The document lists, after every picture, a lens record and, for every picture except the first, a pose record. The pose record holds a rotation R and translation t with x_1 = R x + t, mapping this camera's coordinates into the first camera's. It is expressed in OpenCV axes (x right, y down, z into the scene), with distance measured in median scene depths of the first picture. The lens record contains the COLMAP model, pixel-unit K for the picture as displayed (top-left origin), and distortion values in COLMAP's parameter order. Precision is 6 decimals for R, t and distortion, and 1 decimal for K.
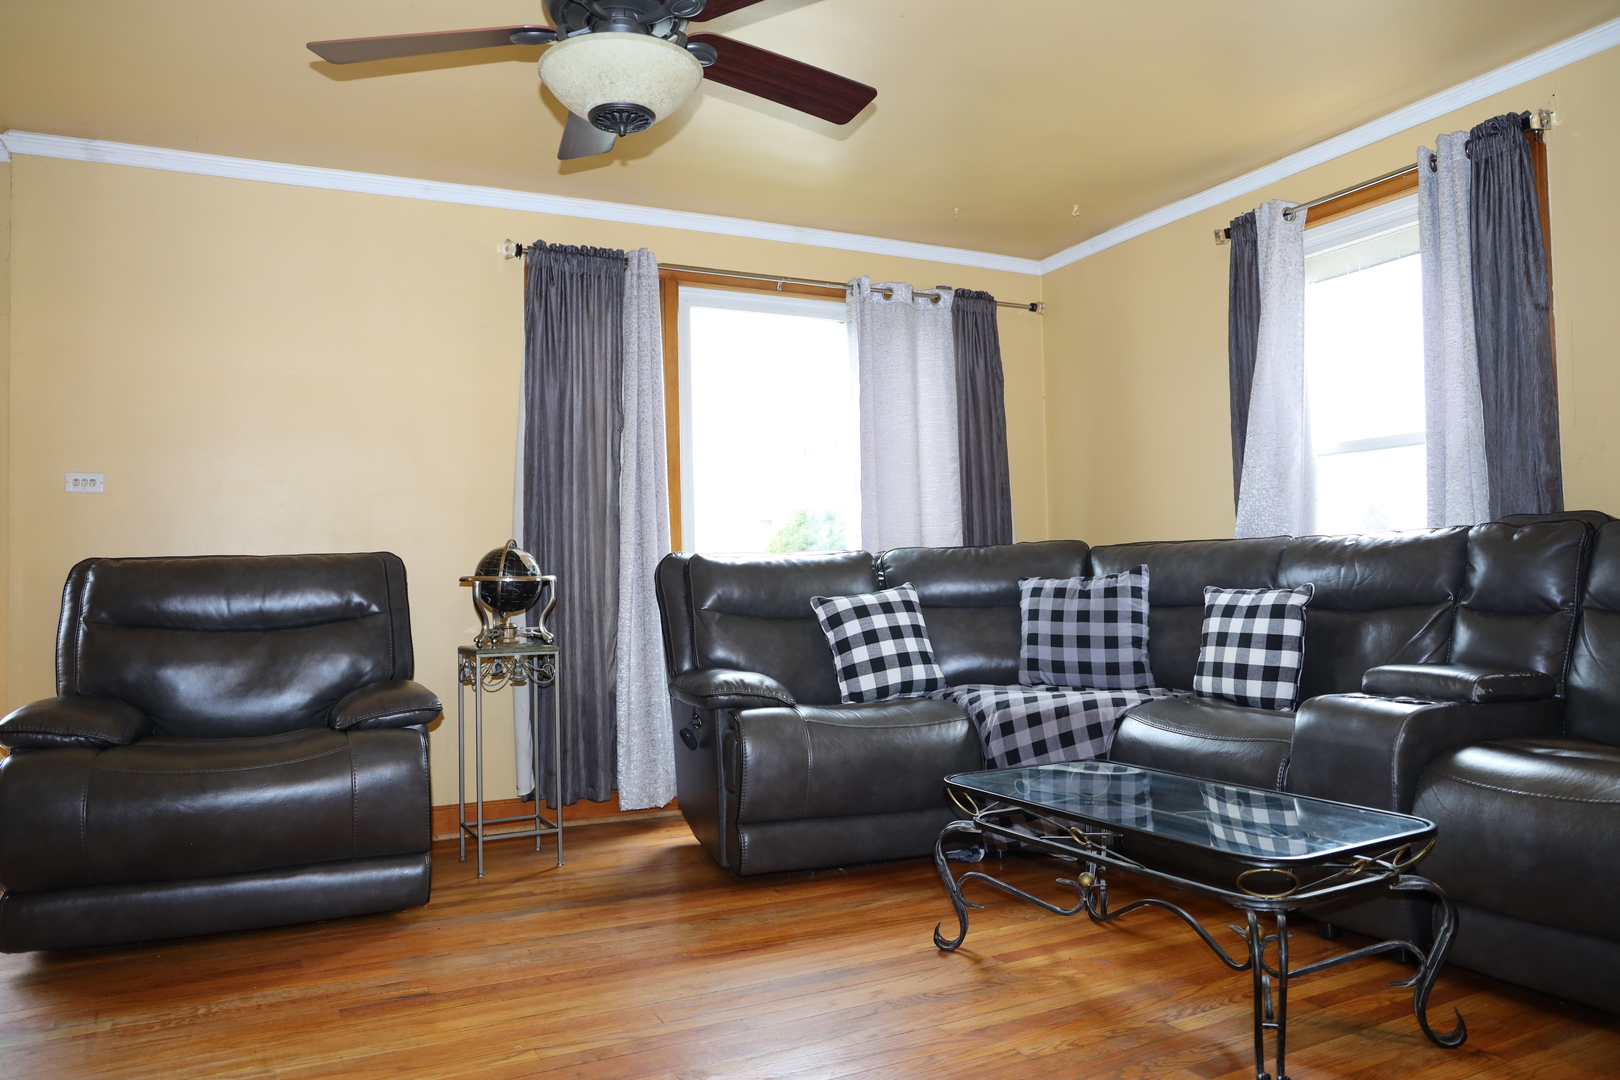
lens RADIAL K [[1126.3, 0, 807.8], [0, 1126.3, 528.0], [0, 0, 1]] dist [-0.078471, 0.065430]
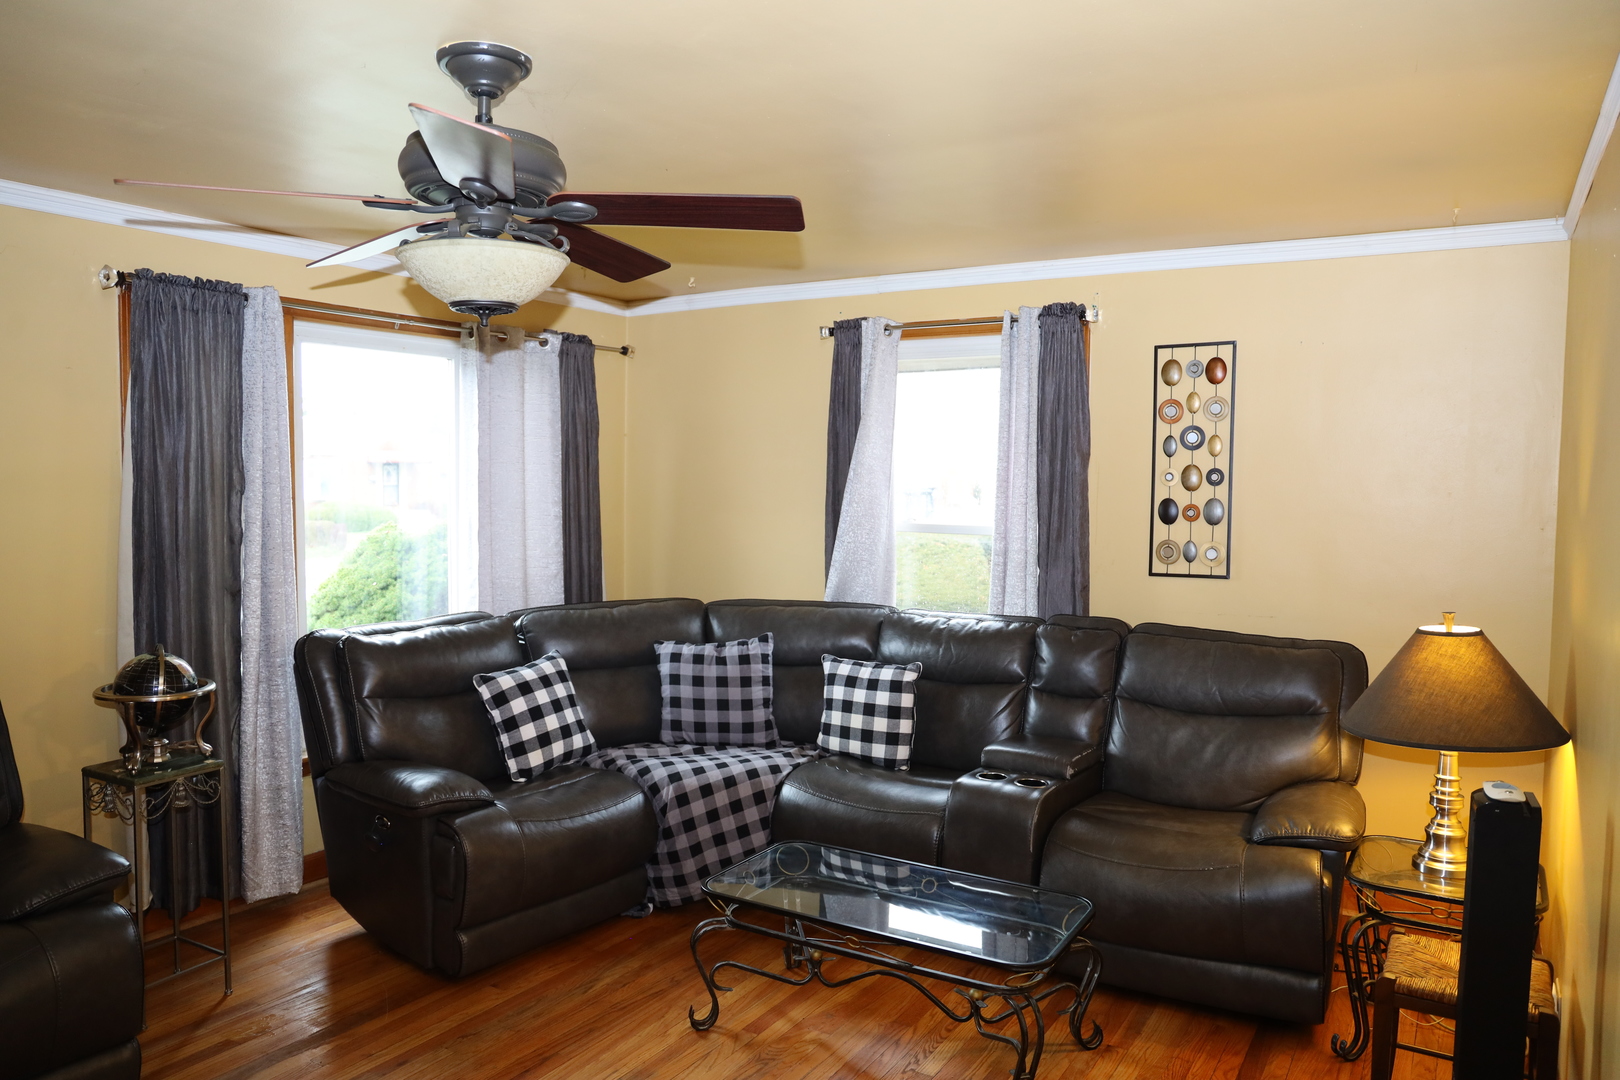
lens RADIAL K [[1126.3, 0, 806.7], [0, 1126.3, 538.0], [0, 0, 1]] dist [-0.078471, 0.065430]
pose [[0.851120, -0.000625, 0.524972, -0.298794], [-0.051702, 0.995038, 0.085008, -0.179490], [-0.522420, -0.099494, 0.846864, 0.013000]]
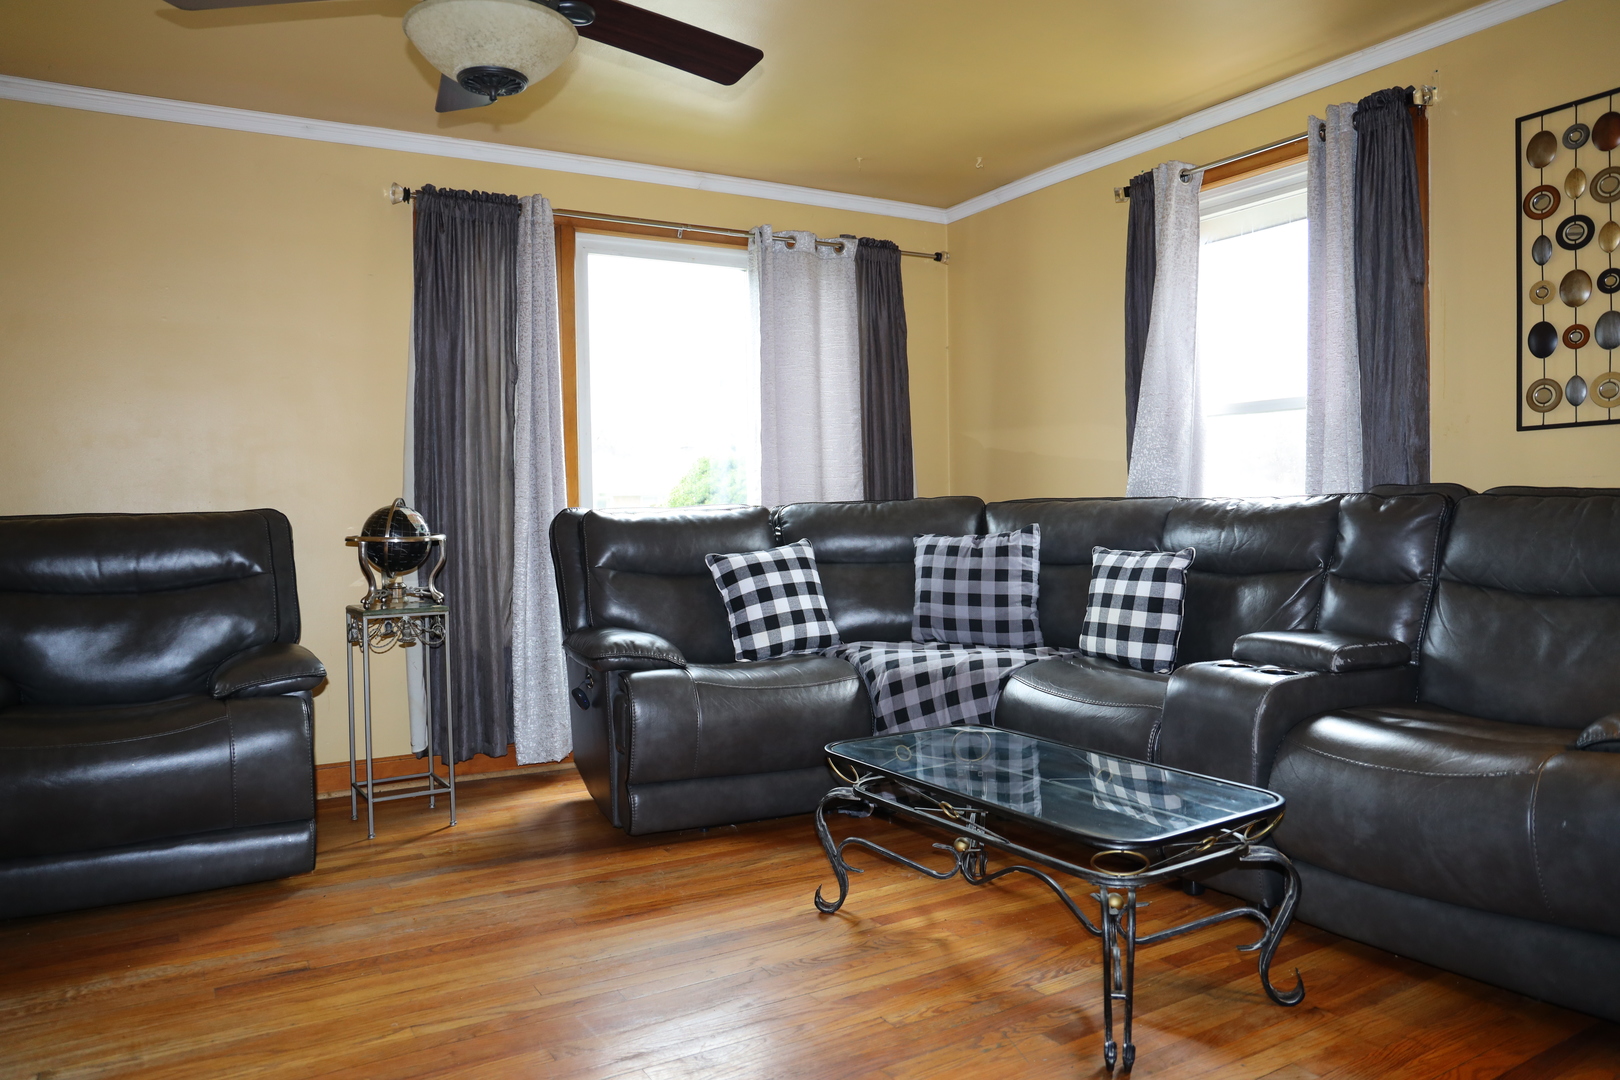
lens RADIAL K [[1126.3, 0, 808.8], [0, 1126.3, 524.3], [0, 0, 1]] dist [-0.078471, 0.065430]
pose [[0.997631, 0.002470, 0.068752, 0.027956], [-0.006858, 0.997947, 0.063669, -0.032885], [-0.068453, -0.063990, 0.995600, 0.000557]]
